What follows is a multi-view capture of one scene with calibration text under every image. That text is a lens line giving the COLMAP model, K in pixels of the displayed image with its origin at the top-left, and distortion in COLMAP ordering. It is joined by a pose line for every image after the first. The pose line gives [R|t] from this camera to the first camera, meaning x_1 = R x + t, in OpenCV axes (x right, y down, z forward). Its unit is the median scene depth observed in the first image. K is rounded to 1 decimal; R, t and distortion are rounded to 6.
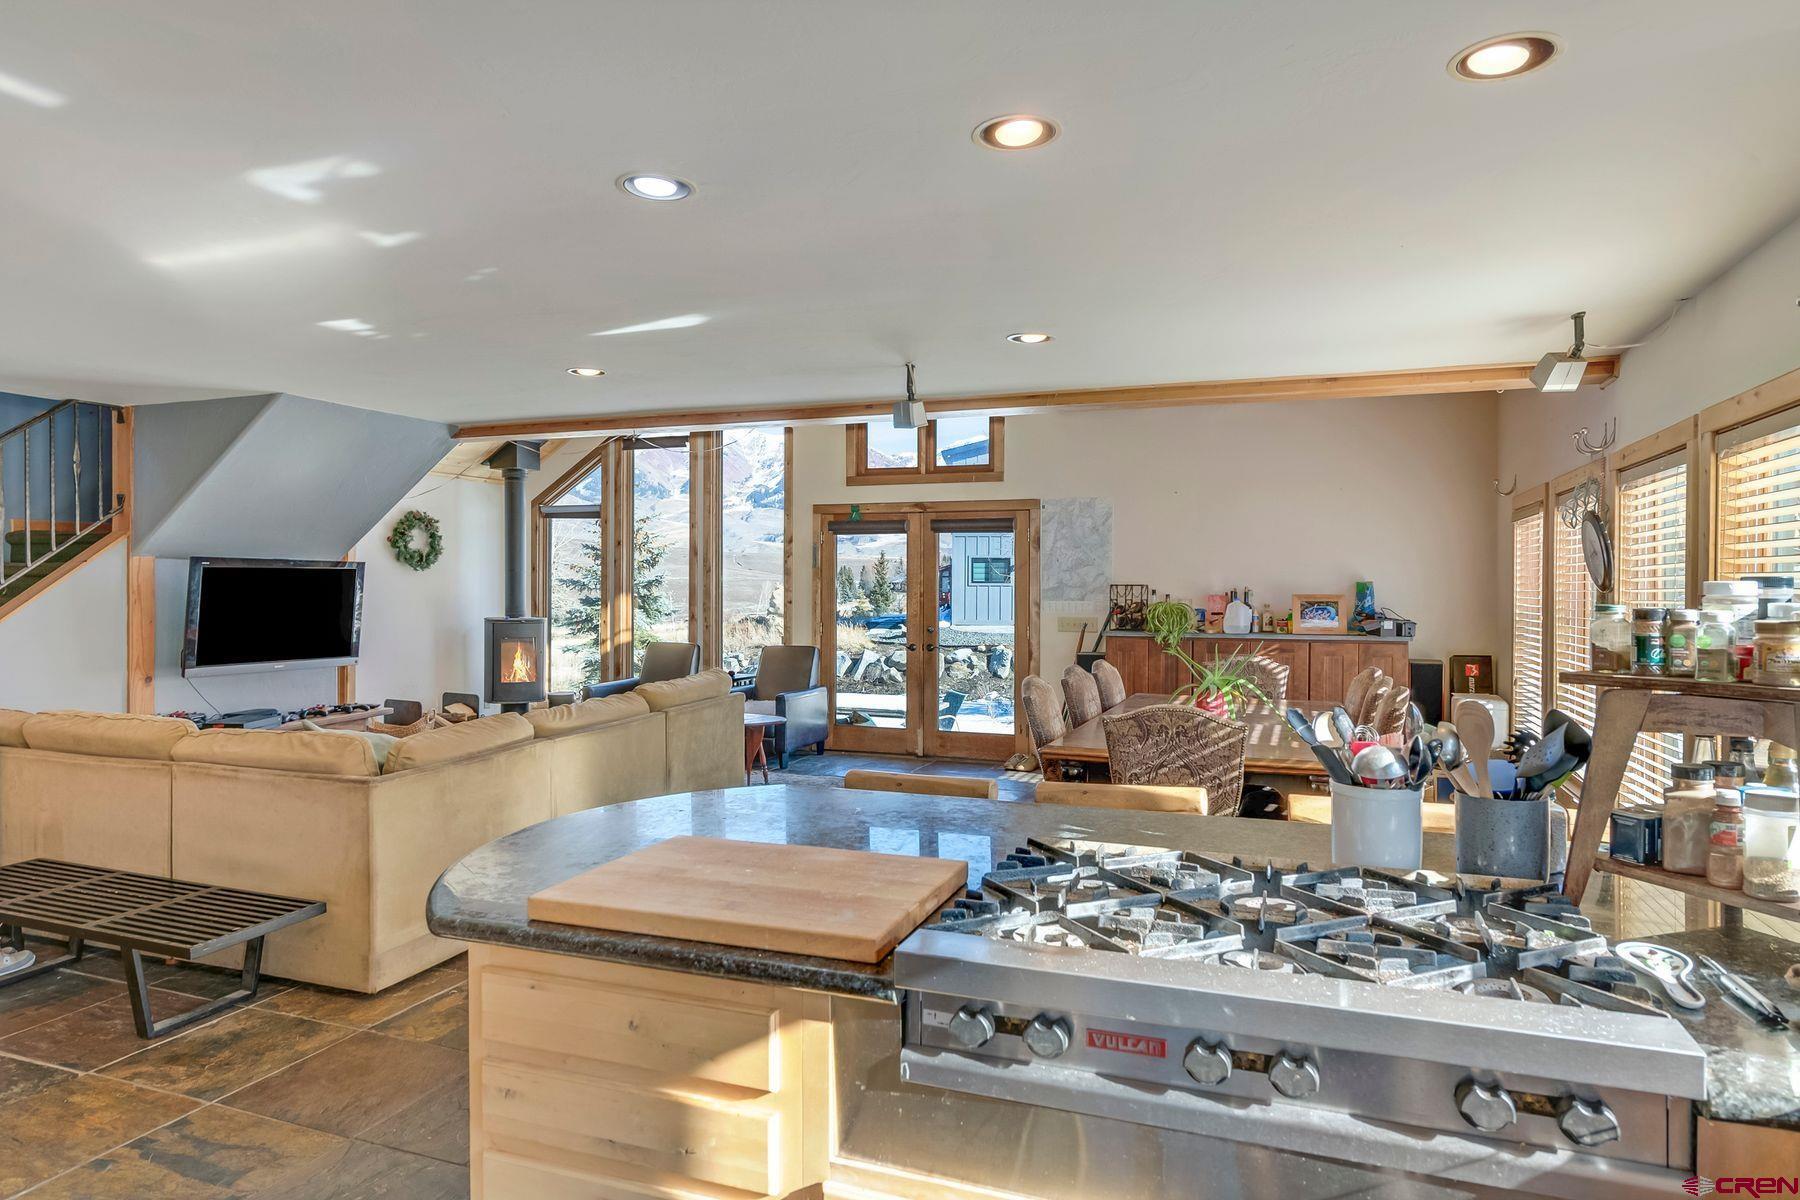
lens RADIAL K [[1062.4, 0, 933.4], [0, 1062.4, 597.8], [0, 0, 1]] dist [0.033803, -0.009061]
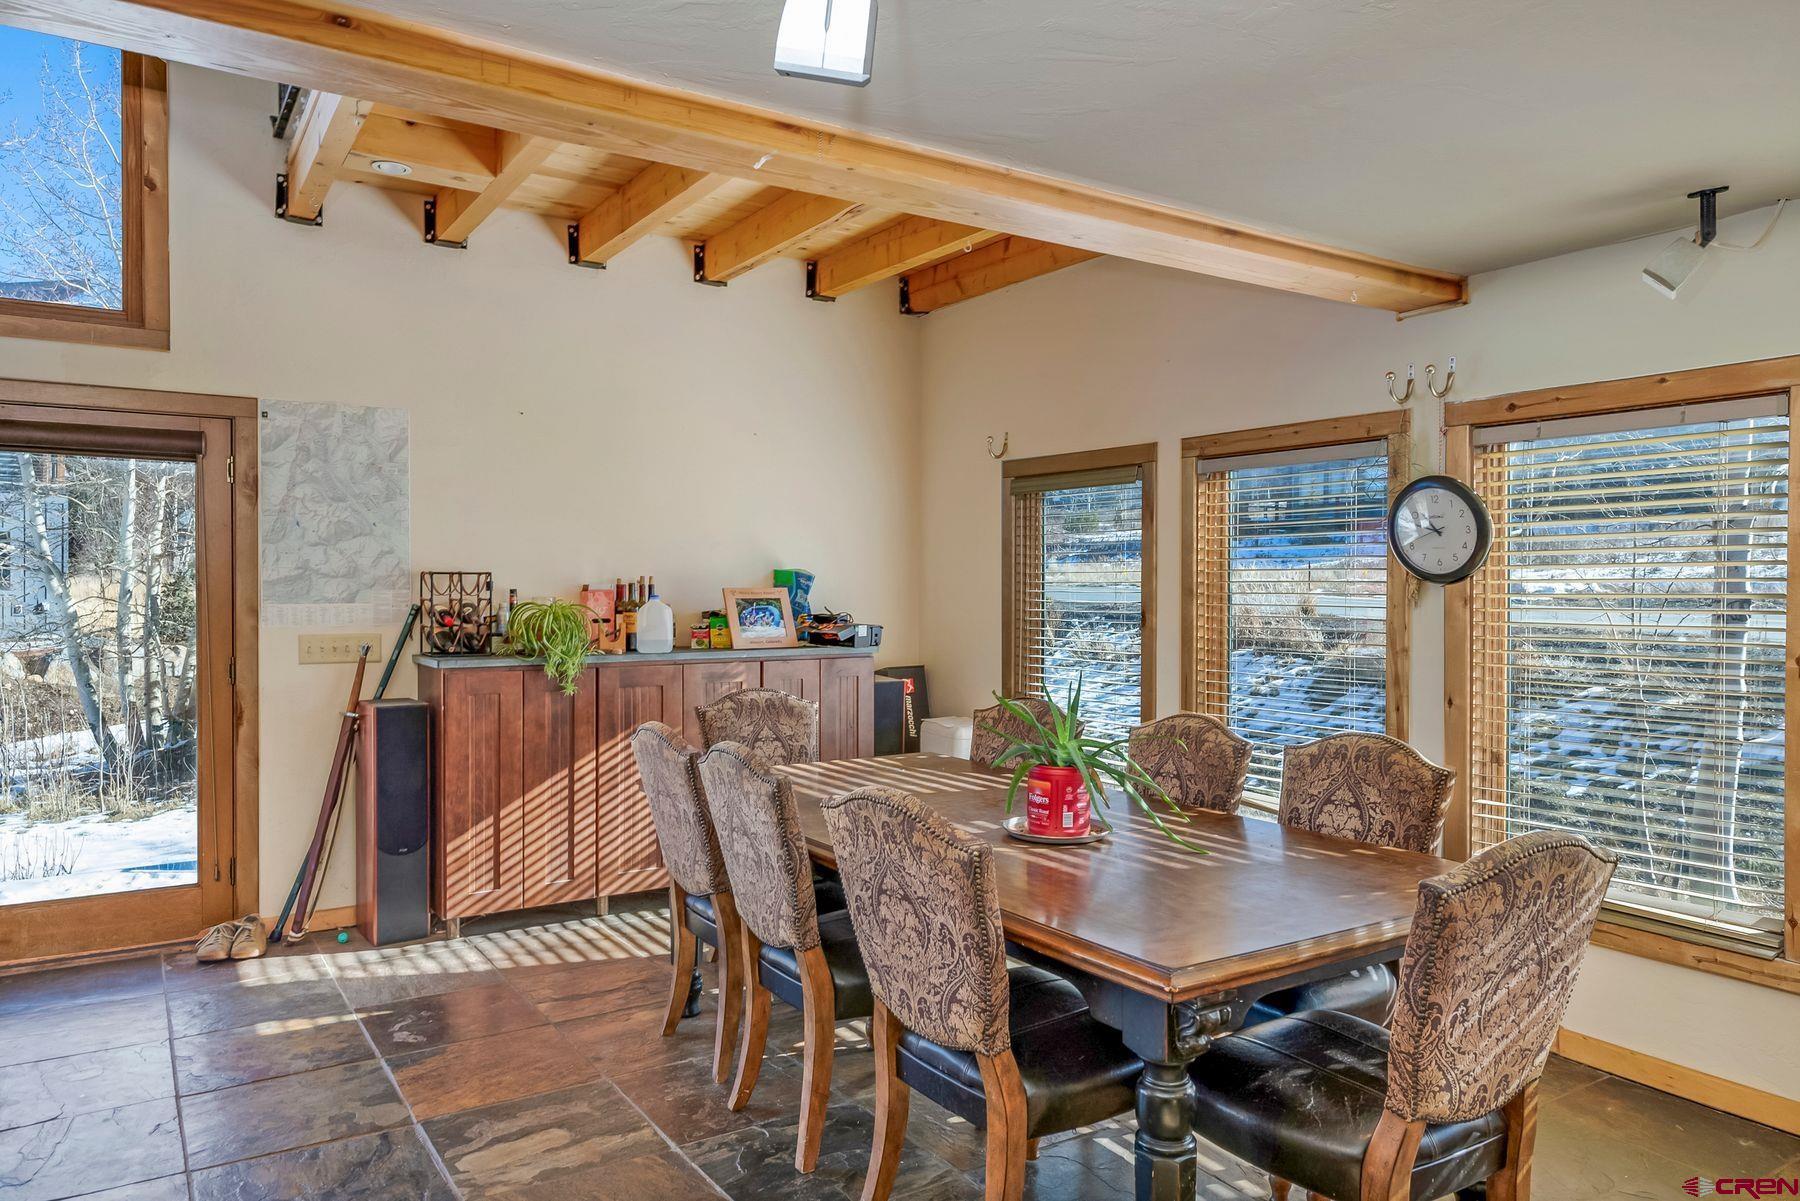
lens RADIAL K [[1218.2, 0, 891.6], [0, 1218.2, 593.9], [0, 0, 1]] dist [0.026937, -0.004465]
pose [[0.621753, -0.008299, 0.783169, -0.164151], [0.007076, 0.999963, 0.004980, -0.002567], [-0.783181, 0.002446, 0.621789, 0.414040]]
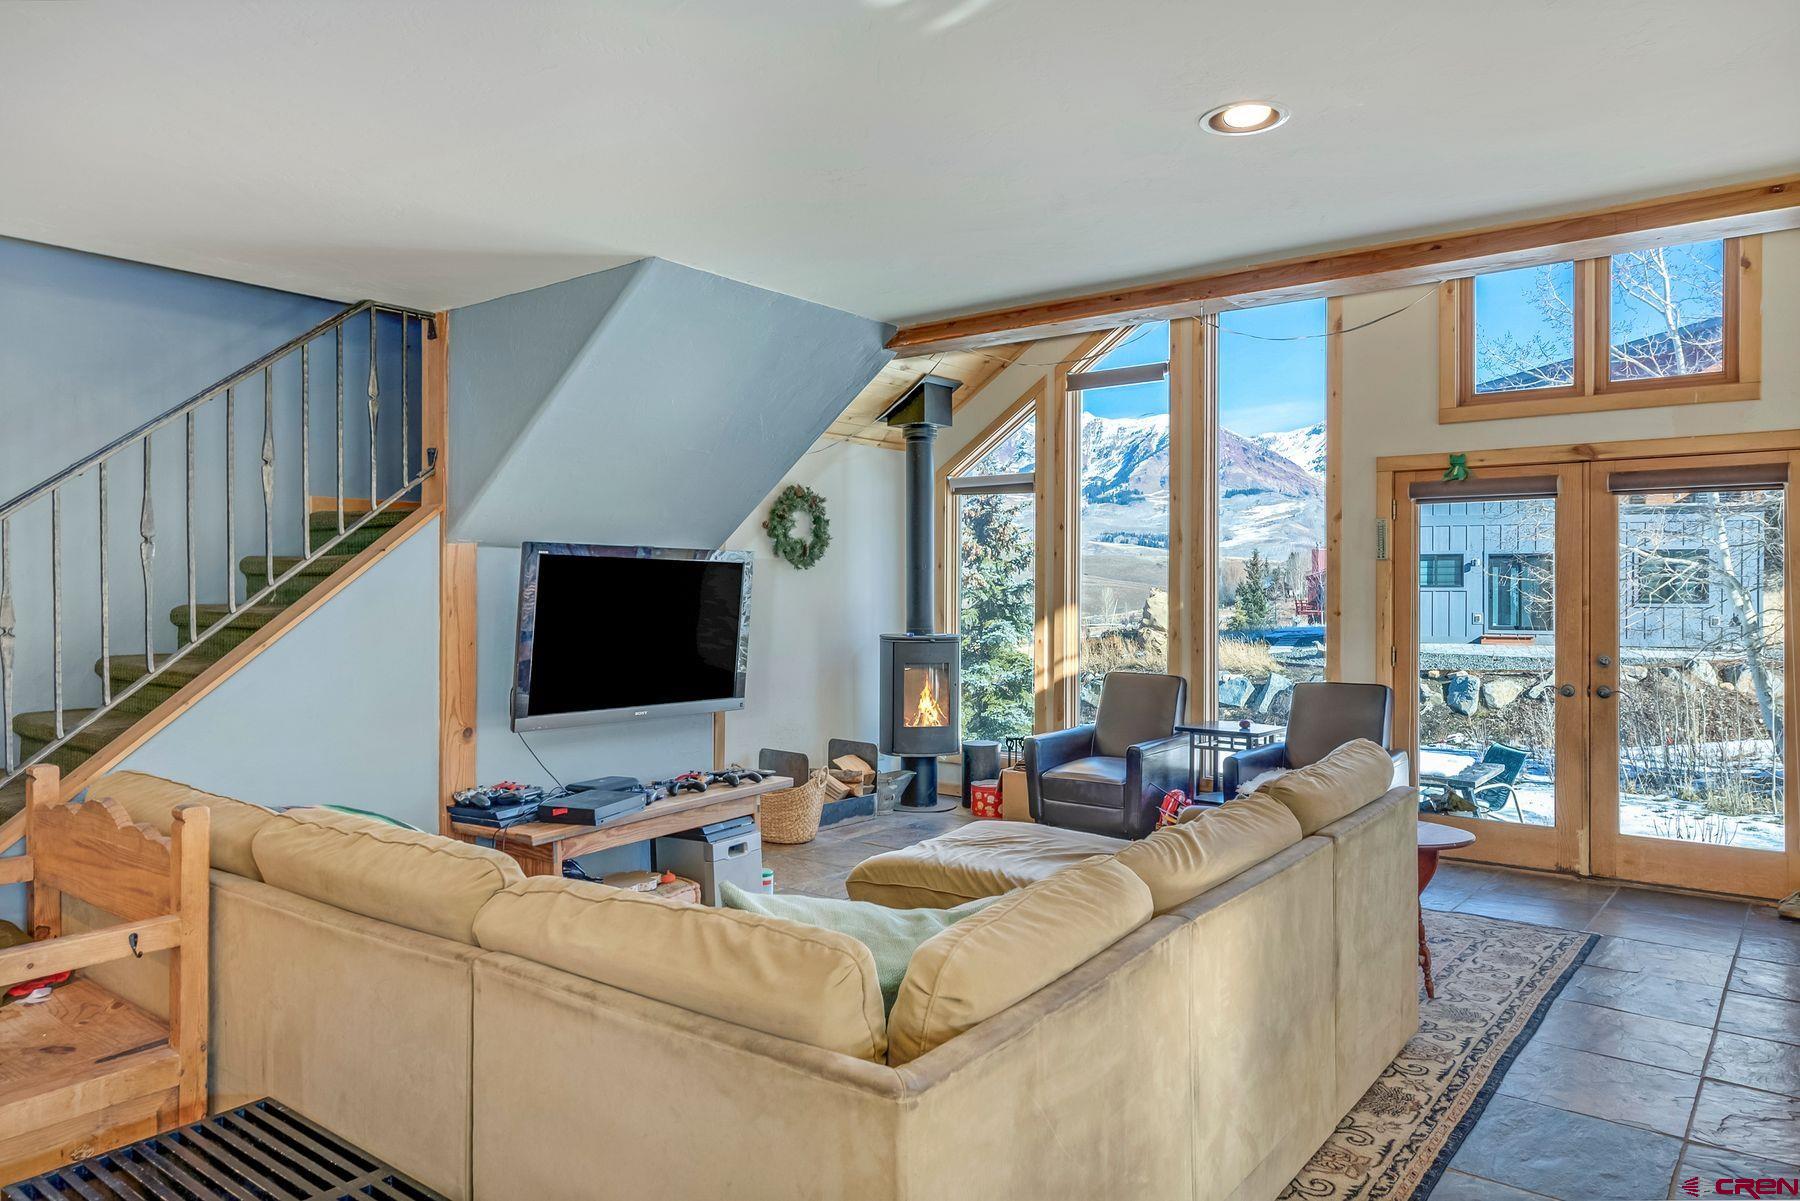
lens RADIAL K [[1218.2, 0, 937.1], [0, 1218.2, 601.8], [0, 0, 1]] dist [0.026937, -0.004465]
pose [[0.958801, -0.000772, -0.284079, -0.167149], [-0.000426, 0.999991, -0.004157, 0.000008], [0.284080, 0.004107, 0.958792, 0.252642]]
